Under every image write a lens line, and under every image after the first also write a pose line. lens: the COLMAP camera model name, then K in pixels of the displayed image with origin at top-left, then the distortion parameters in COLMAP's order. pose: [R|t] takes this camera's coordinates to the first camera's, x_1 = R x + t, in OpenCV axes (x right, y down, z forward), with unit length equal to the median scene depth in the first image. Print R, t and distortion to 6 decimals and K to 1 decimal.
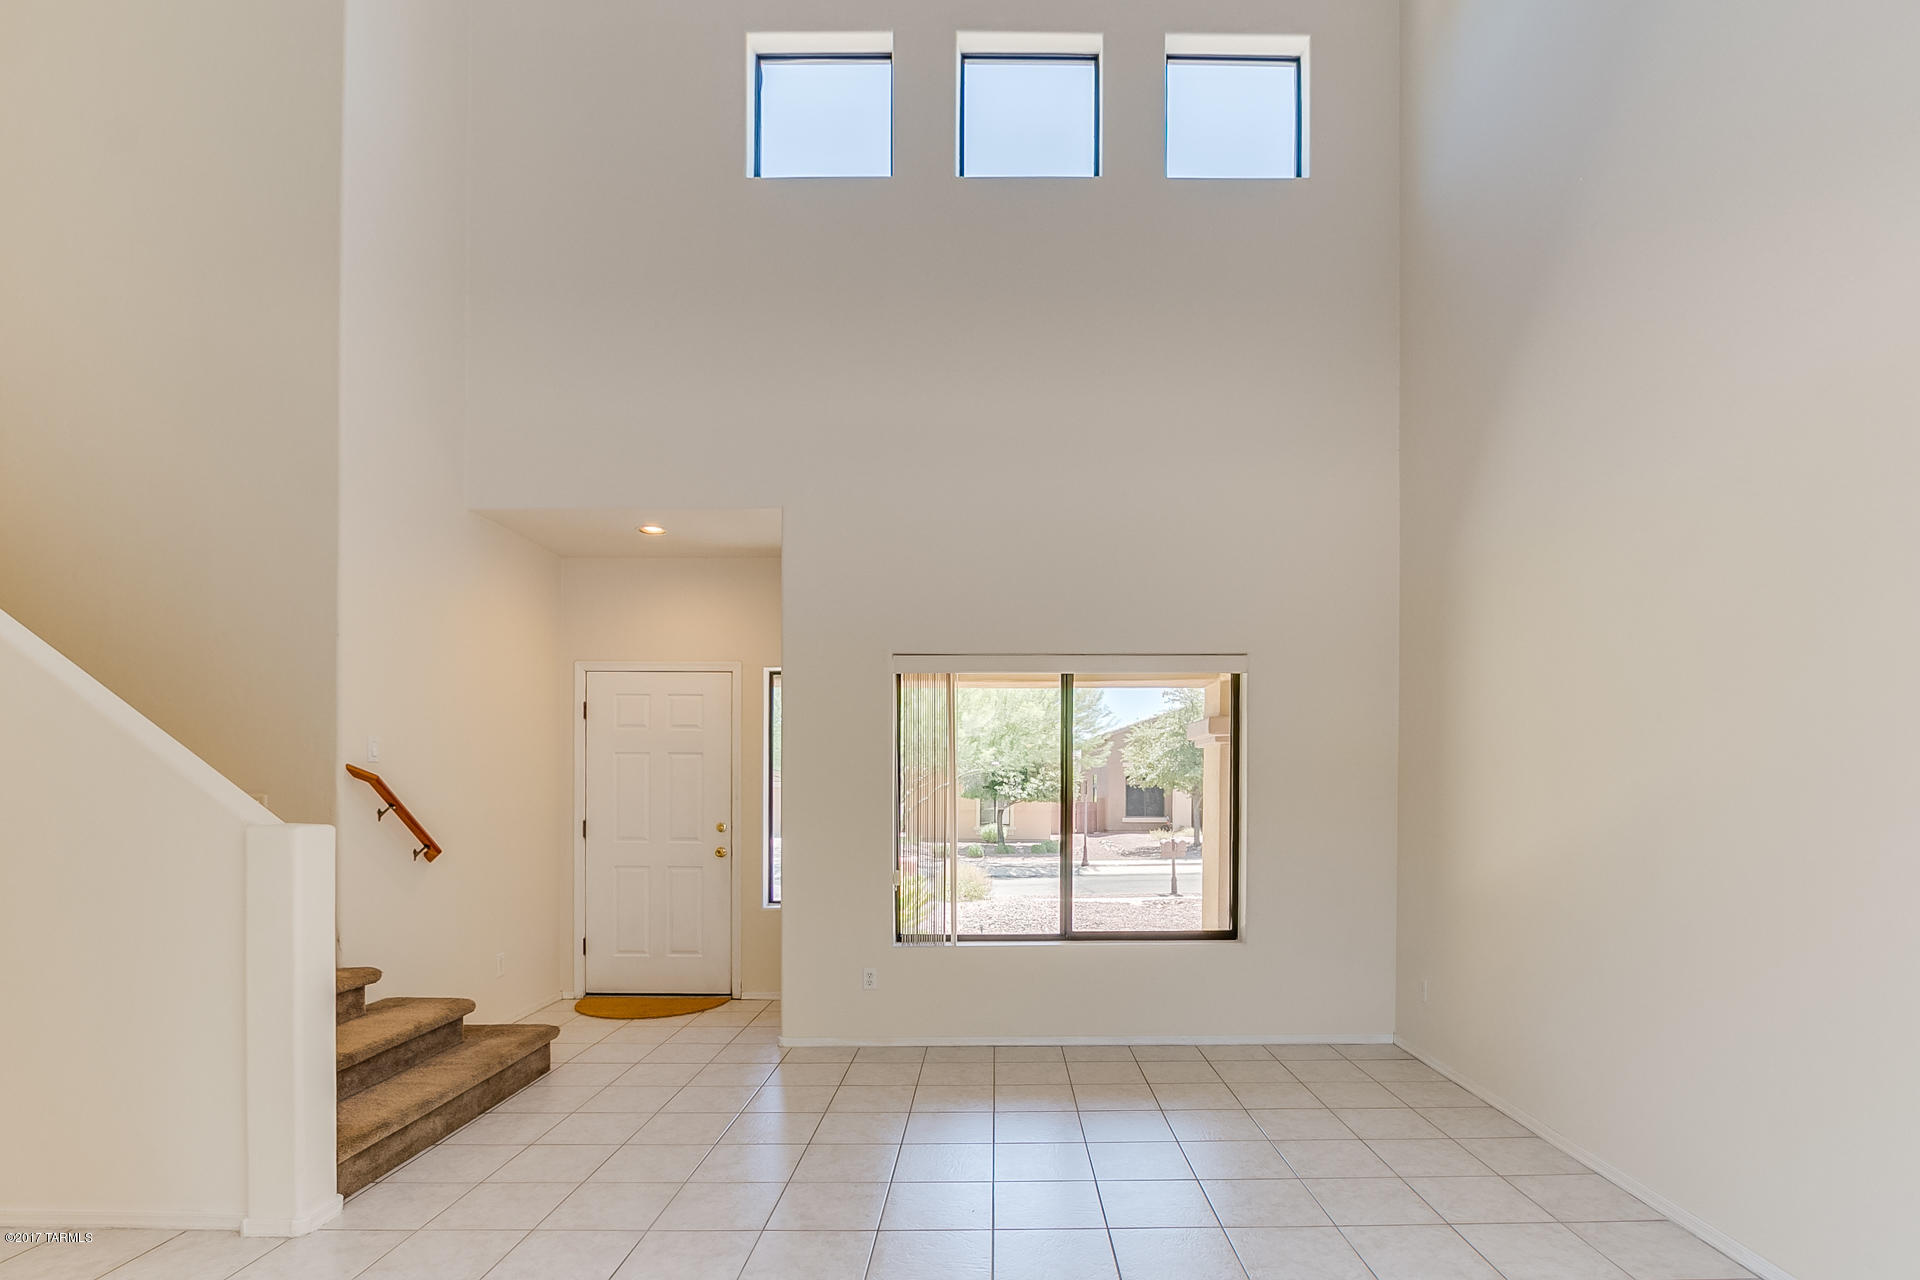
lens RADIAL K [[928.9, 0, 987.6], [0, 928.9, 793.6], [0, 0, 1]] dist [-0.020992, 0.000024]
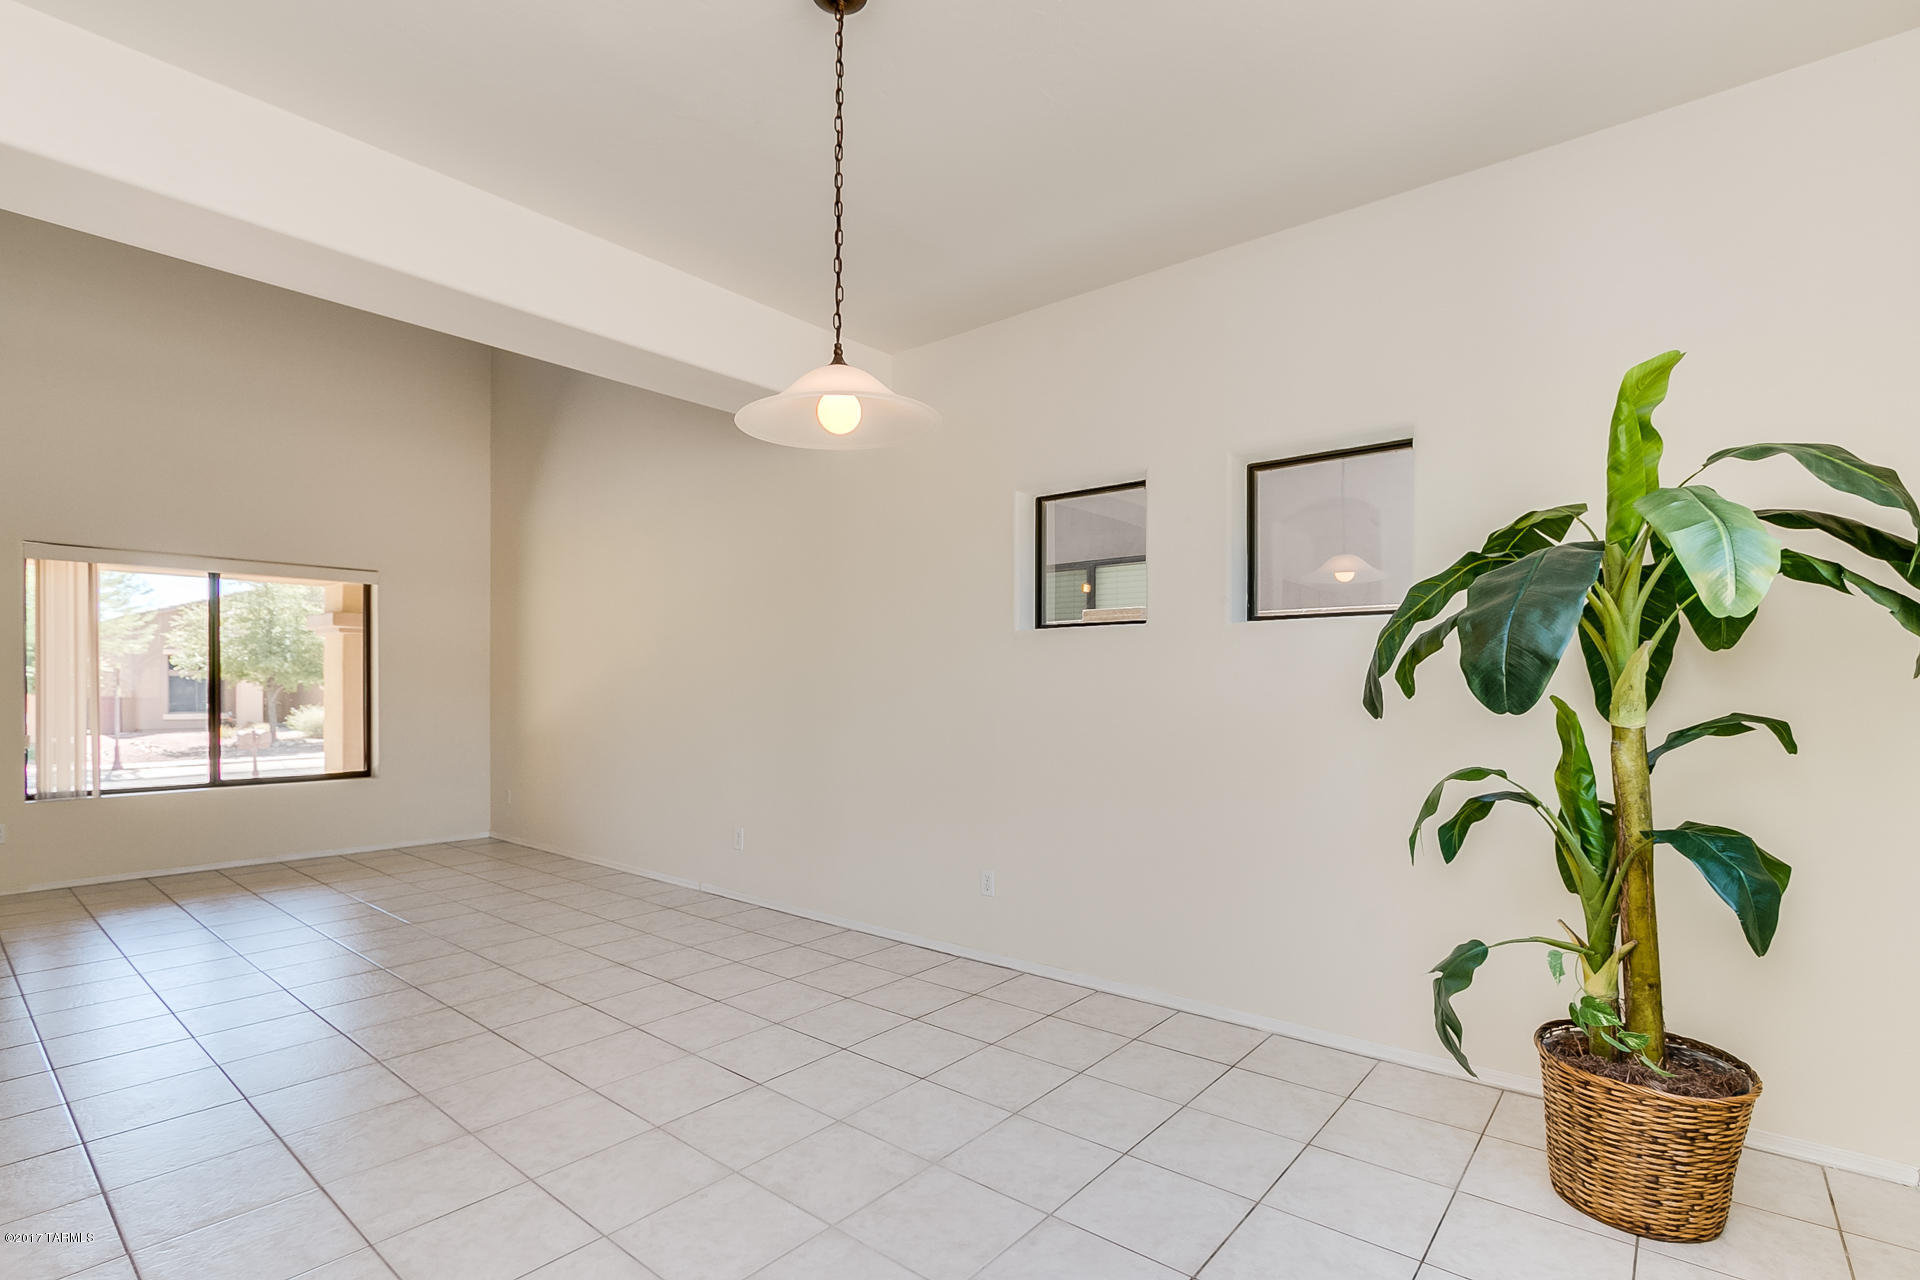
lens RADIAL K [[891.9, 0, 972.5], [0, 891.9, 694.3], [0, 0, 1]] dist [-0.012871, -0.000440]
pose [[0.617689, -0.005525, 0.786403, -0.209289], [0.001332, 0.999981, 0.005980, 0.026641], [-0.786421, -0.002646, 0.617685, -0.505492]]
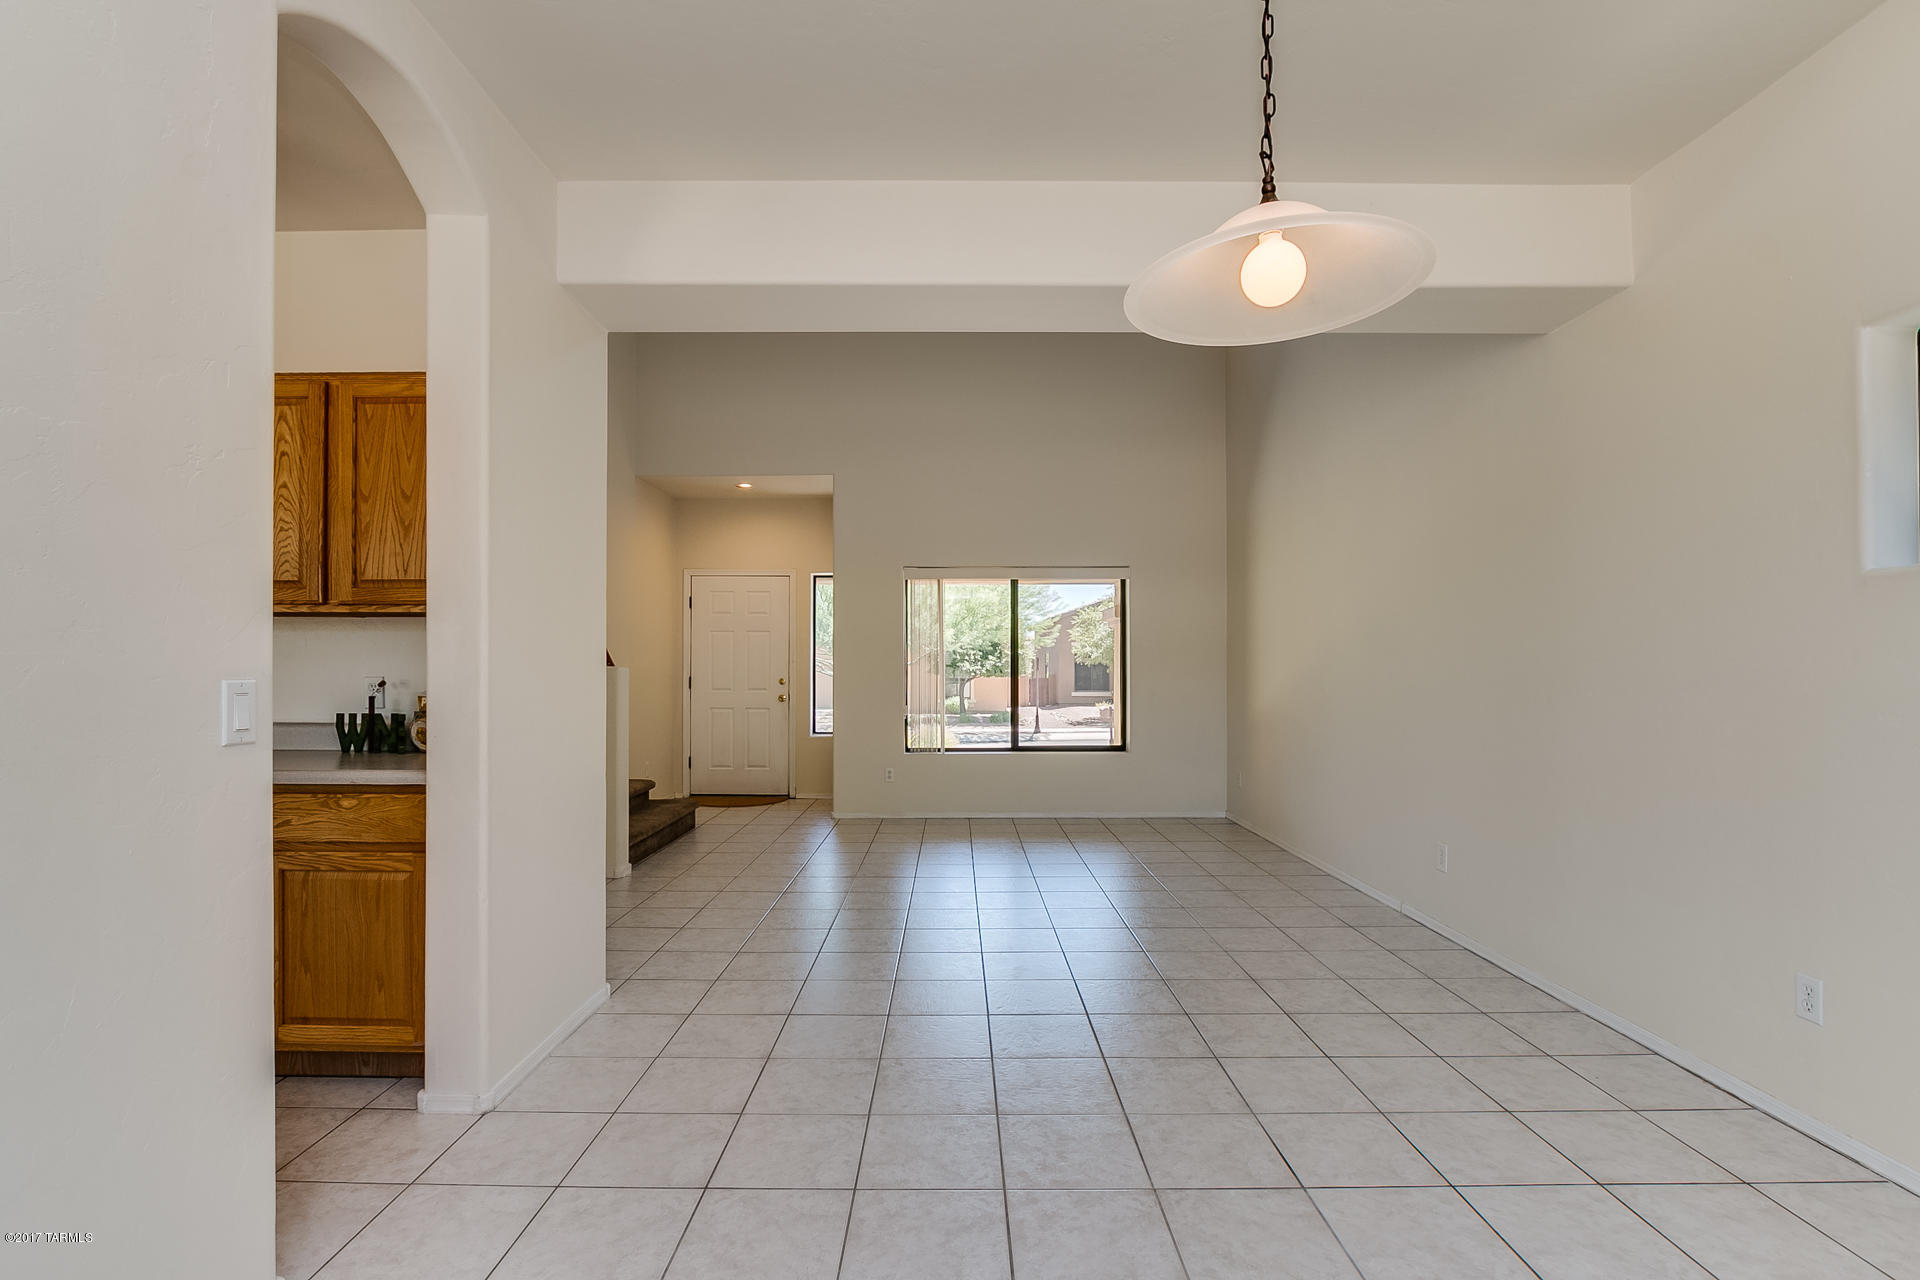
lens RADIAL K [[901.8, 0, 958.6], [0, 901.8, 659.4], [0, 0, 1]] dist [-0.026645, 0.005661]
pose [[0.999899, -0.002347, 0.014018, -0.028801], [0.002575, 0.999865, -0.016247, 0.027324], [-0.013978, 0.016281, 0.999770, -0.486276]]
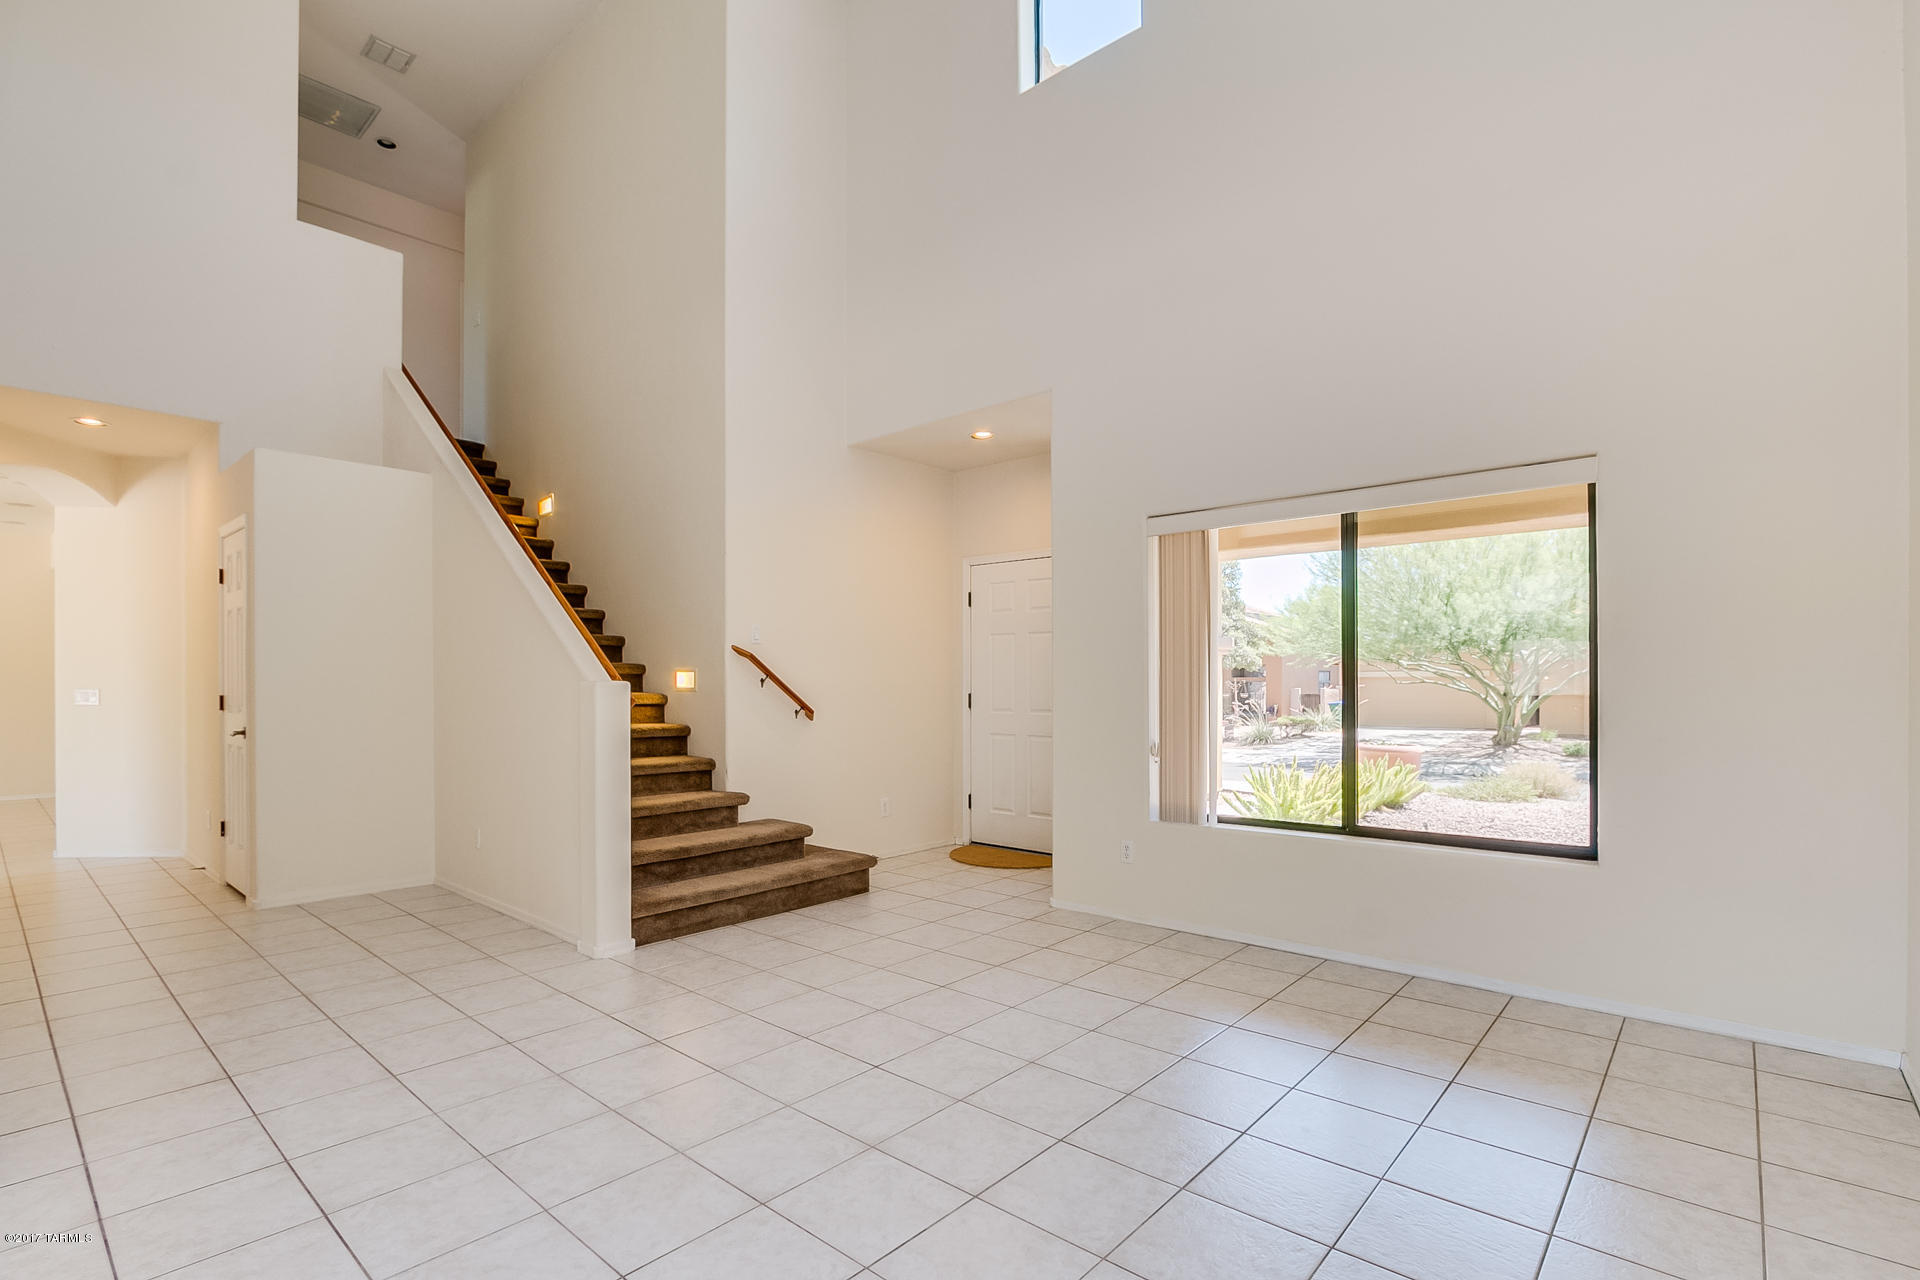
lens RADIAL K [[891.9, 0, 967.0], [0, 891.9, 677.6], [0, 0, 1]] dist [-0.012871, -0.000440]
pose [[0.745608, -0.008930, -0.666324, 0.345762], [0.001209, 0.999927, -0.012048, 0.025266], [0.666383, 0.008178, 0.745565, 0.171544]]
